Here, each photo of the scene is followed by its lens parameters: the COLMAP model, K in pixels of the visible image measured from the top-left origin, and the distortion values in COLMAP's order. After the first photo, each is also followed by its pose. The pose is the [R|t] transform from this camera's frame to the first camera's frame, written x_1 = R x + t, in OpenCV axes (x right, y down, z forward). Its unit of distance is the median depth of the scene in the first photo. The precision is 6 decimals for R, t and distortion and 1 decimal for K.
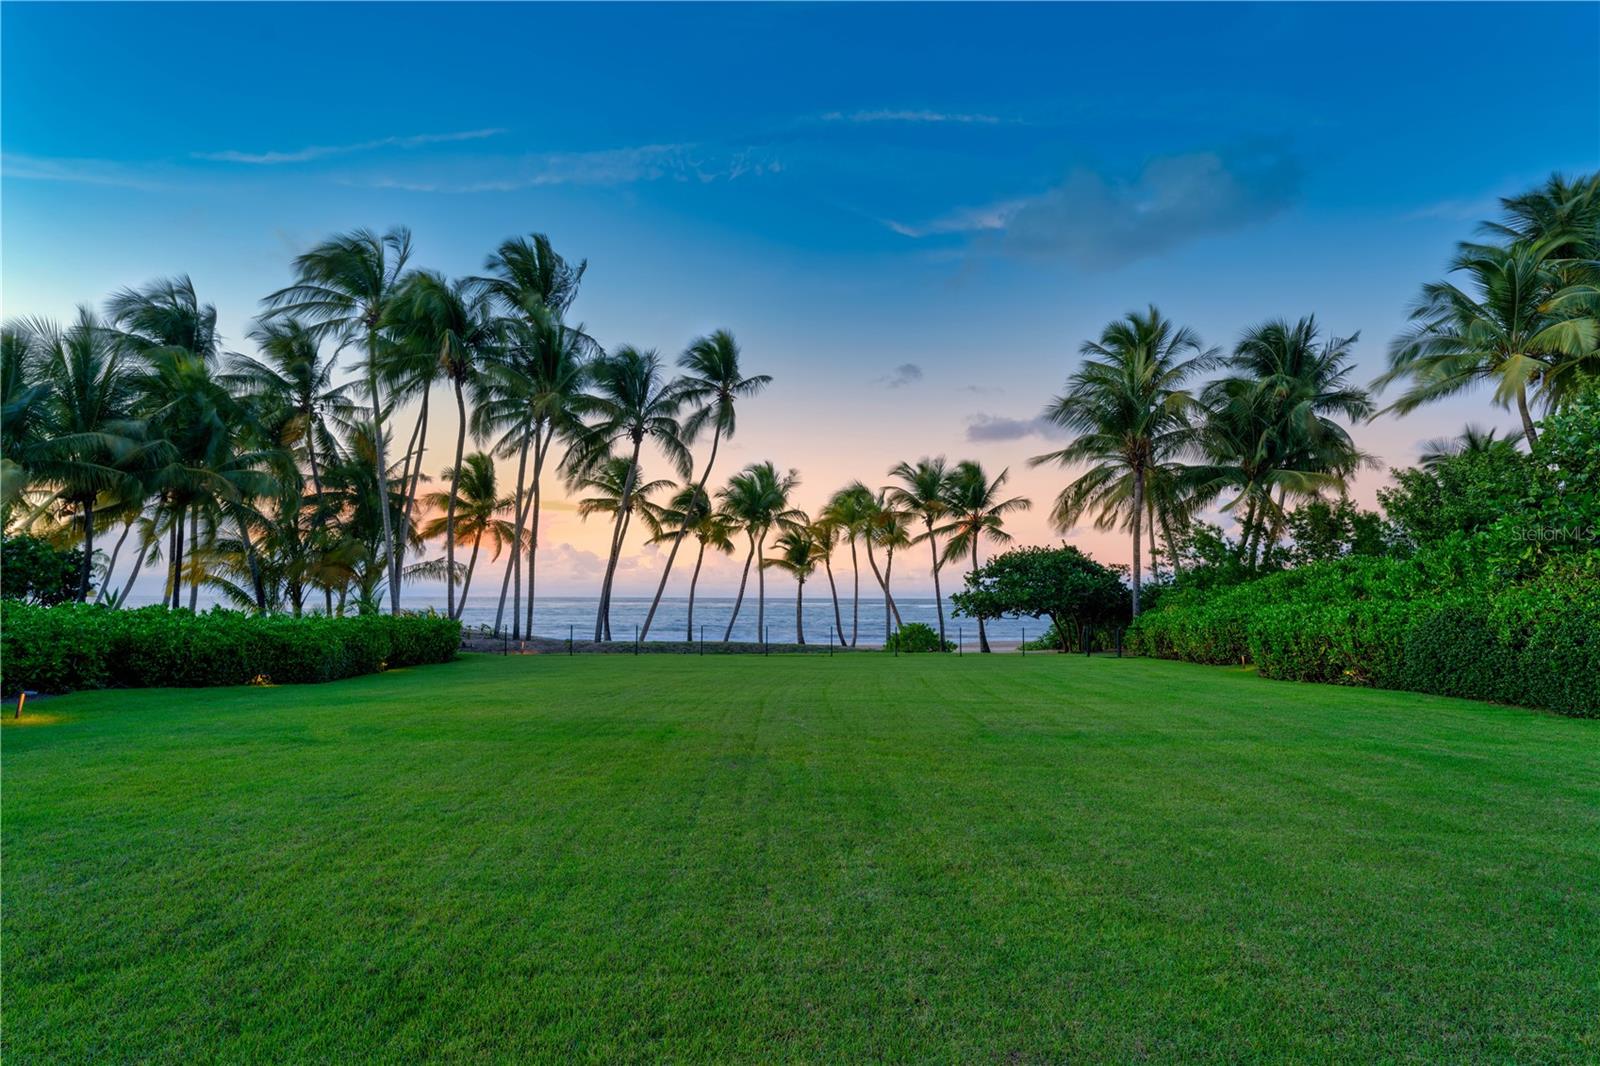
lens RADIAL K [[830.0, 0, 765.3], [0, 830.0, 547.0], [0, 0, 1]] dist [0.001833, -0.000501]
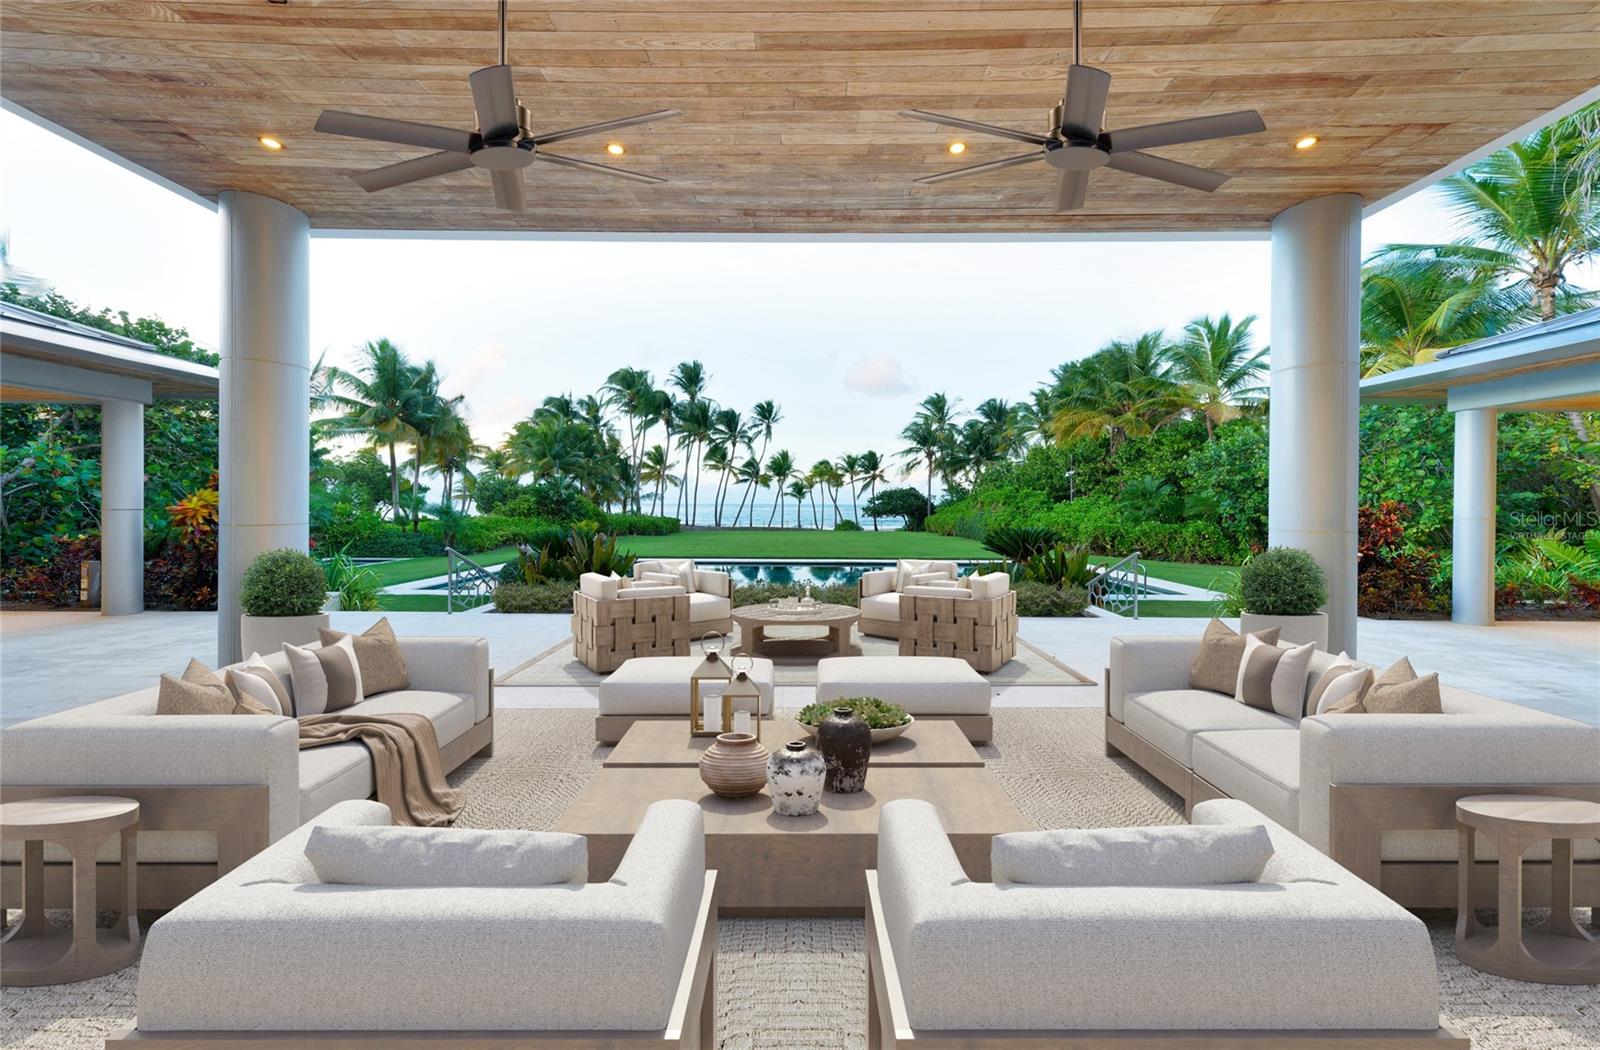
lens RADIAL K [[553.1, 0, 799.6], [0, 553.1, 510.1], [0, 0, 1]] dist [-0.000439, 0.000005]
pose [[0.998884, 0.000832, 0.047216, -0.033516], [-0.004367, 0.997188, 0.074819, -0.054900], [-0.047021, -0.074942, 0.996079, -0.610175]]
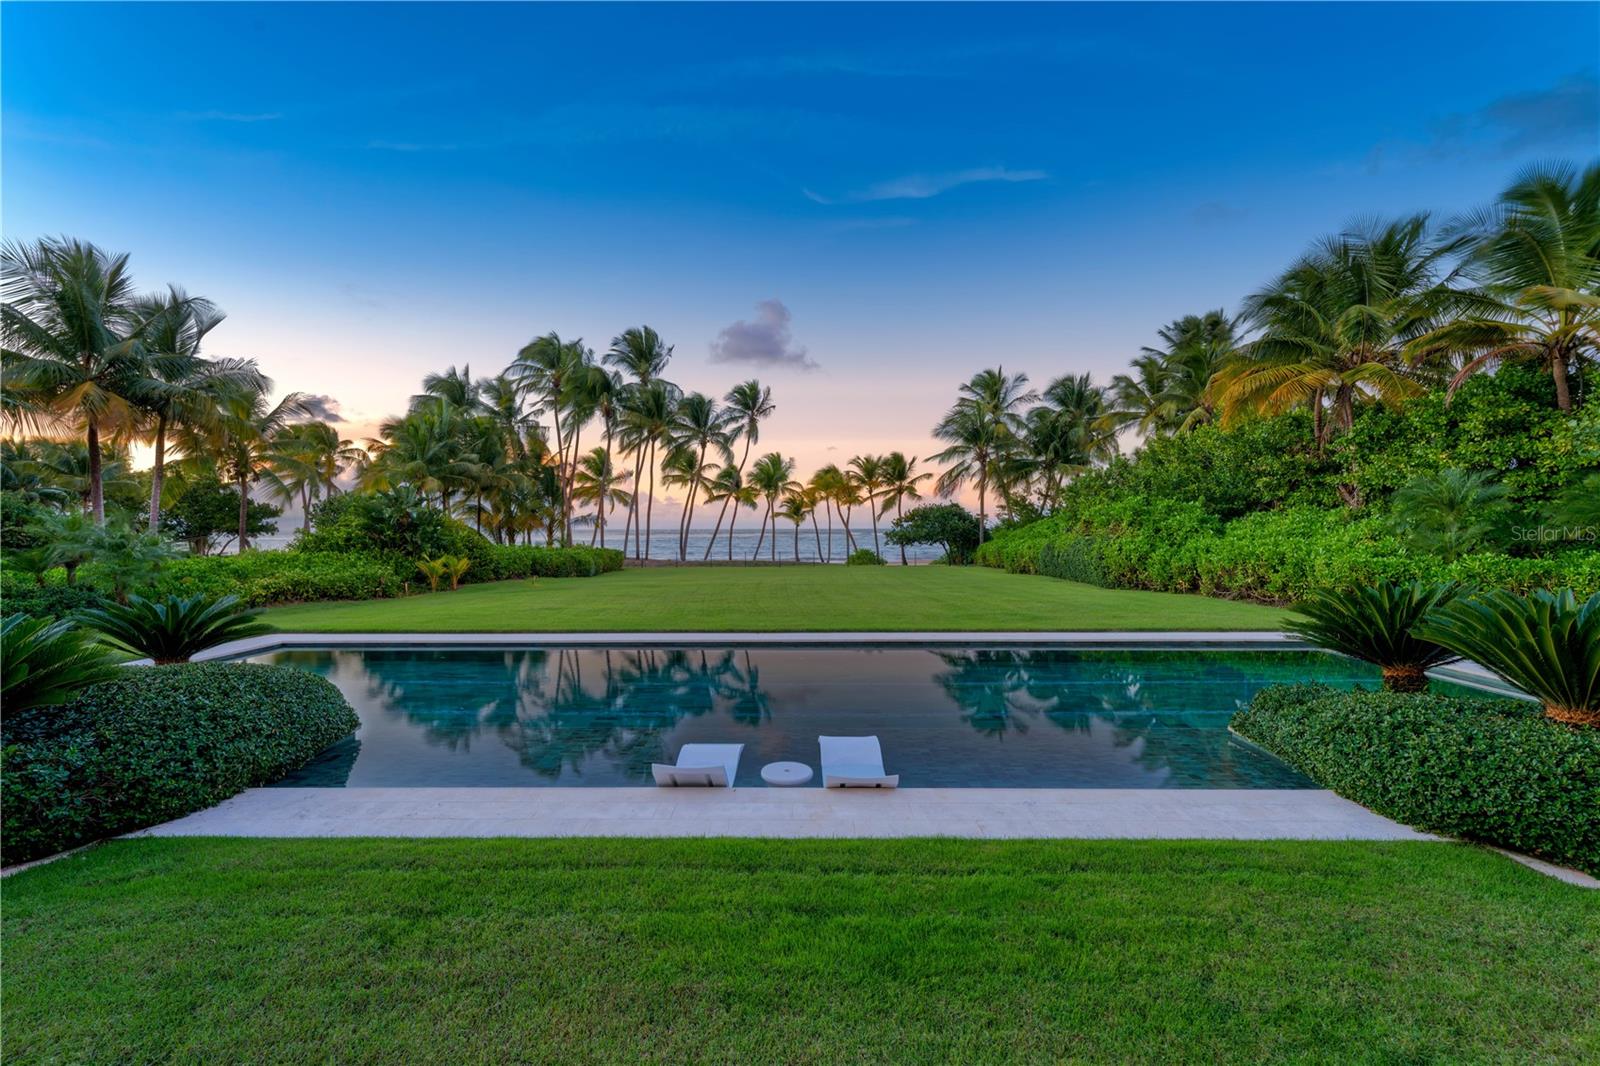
lens RADIAL K [[674.3, 0, 790.1], [0, 674.3, 532.9], [0, 0, 1]] dist [0.002412, 0.000280]
pose [[0.999362, -0.007602, 0.034901, -0.020541], [0.005190, 0.997624, 0.068692, -0.039034], [-0.035341, -0.068467, 0.997027, -0.398967]]
